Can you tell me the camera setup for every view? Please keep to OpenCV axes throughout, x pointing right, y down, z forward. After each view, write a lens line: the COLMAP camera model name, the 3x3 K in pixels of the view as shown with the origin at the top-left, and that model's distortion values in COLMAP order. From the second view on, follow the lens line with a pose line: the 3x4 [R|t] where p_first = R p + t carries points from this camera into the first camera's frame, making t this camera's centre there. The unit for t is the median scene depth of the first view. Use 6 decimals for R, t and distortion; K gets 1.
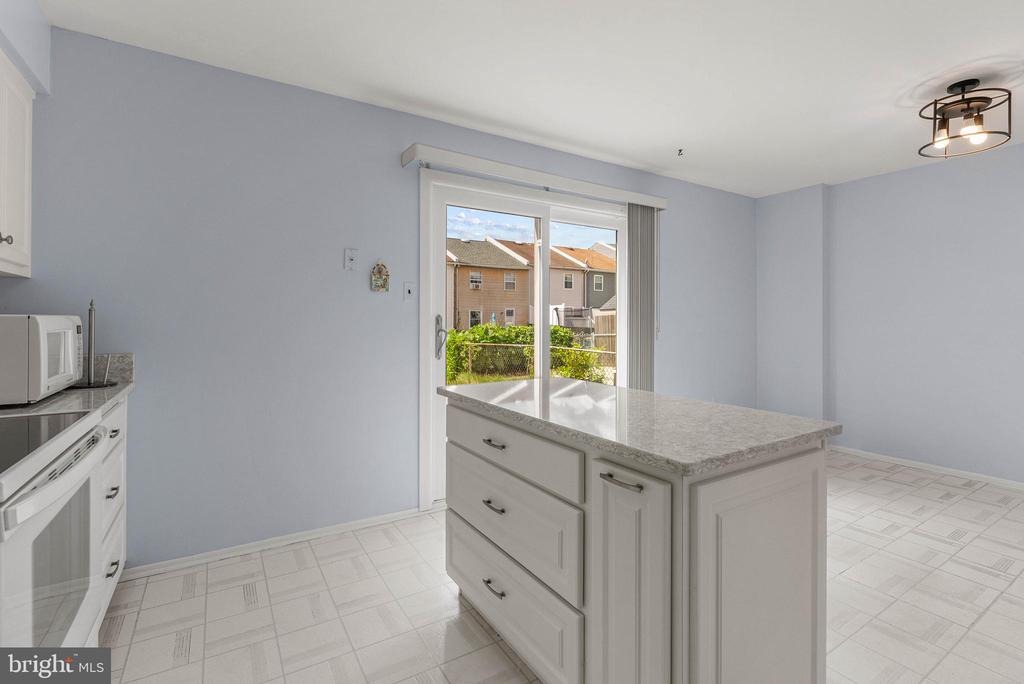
lens RADIAL K [[487.1, 0, 508.0], [0, 487.1, 331.3], [0, 0, 1]] dist [-0.002680, 0.001210]
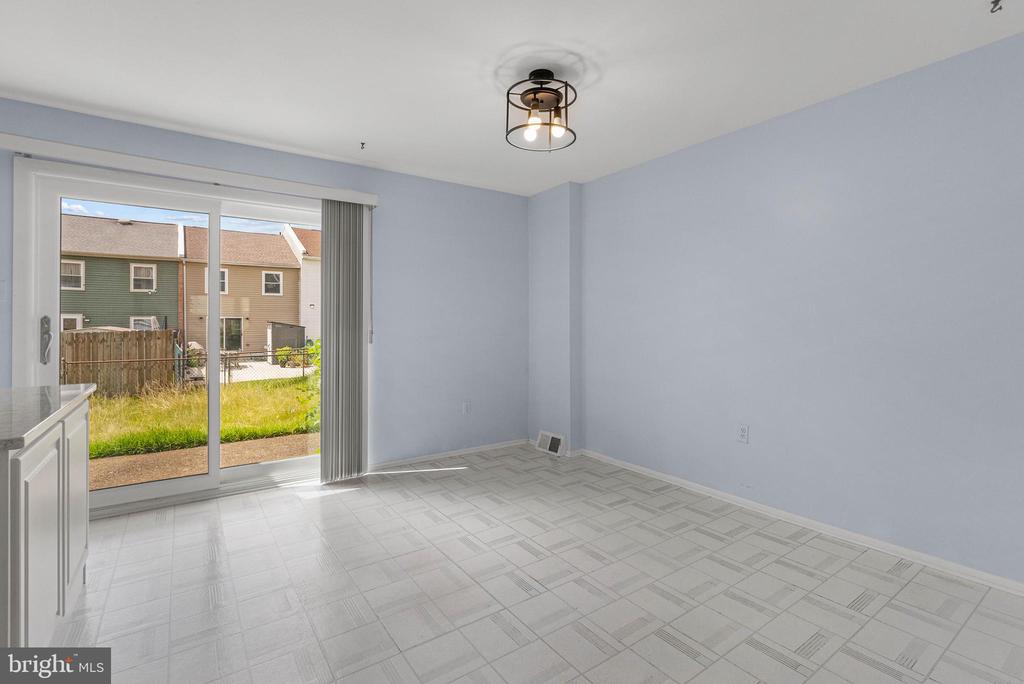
lens RADIAL K [[487.1, 0, 518.6], [0, 487.1, 332.7], [0, 0, 1]] dist [-0.002680, 0.001210]
pose [[0.998995, -0.002154, 0.044771, 0.705611], [0.002297, 0.999992, -0.003139, 0.002503], [-0.044763, 0.003239, 0.998992, 0.037331]]
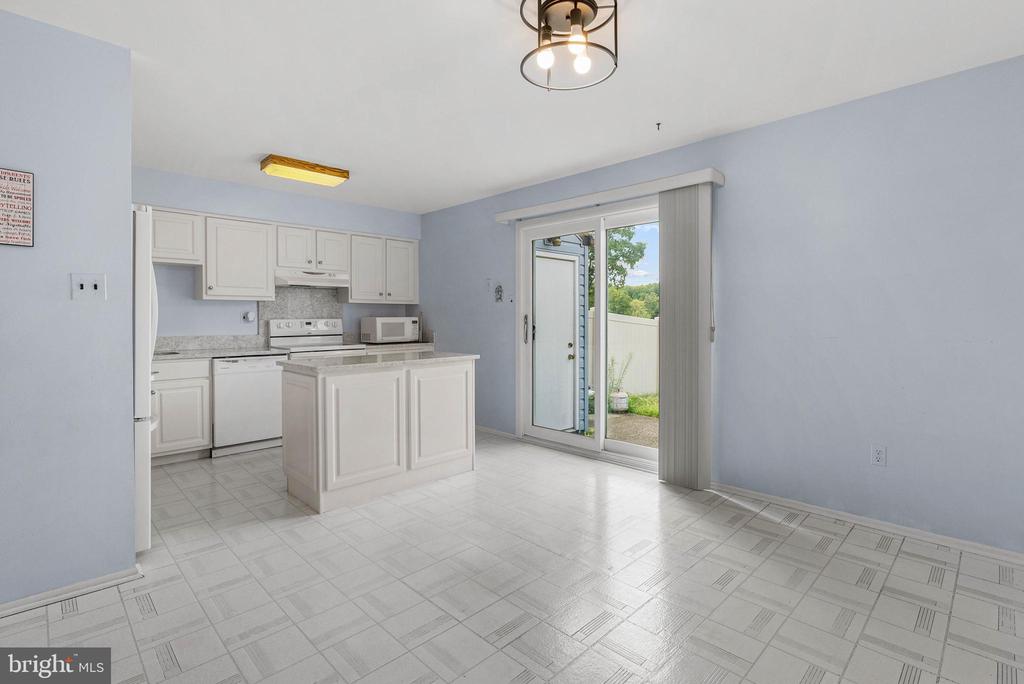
lens RADIAL K [[487.1, 0, 512.5], [0, 487.1, 334.1], [0, 0, 1]] dist [-0.002680, 0.001210]
pose [[0.205090, 0.029934, -0.978285, 1.335440], [-0.017168, 0.999488, 0.026984, -0.012355], [0.978593, 0.011261, 0.205499, 0.636448]]
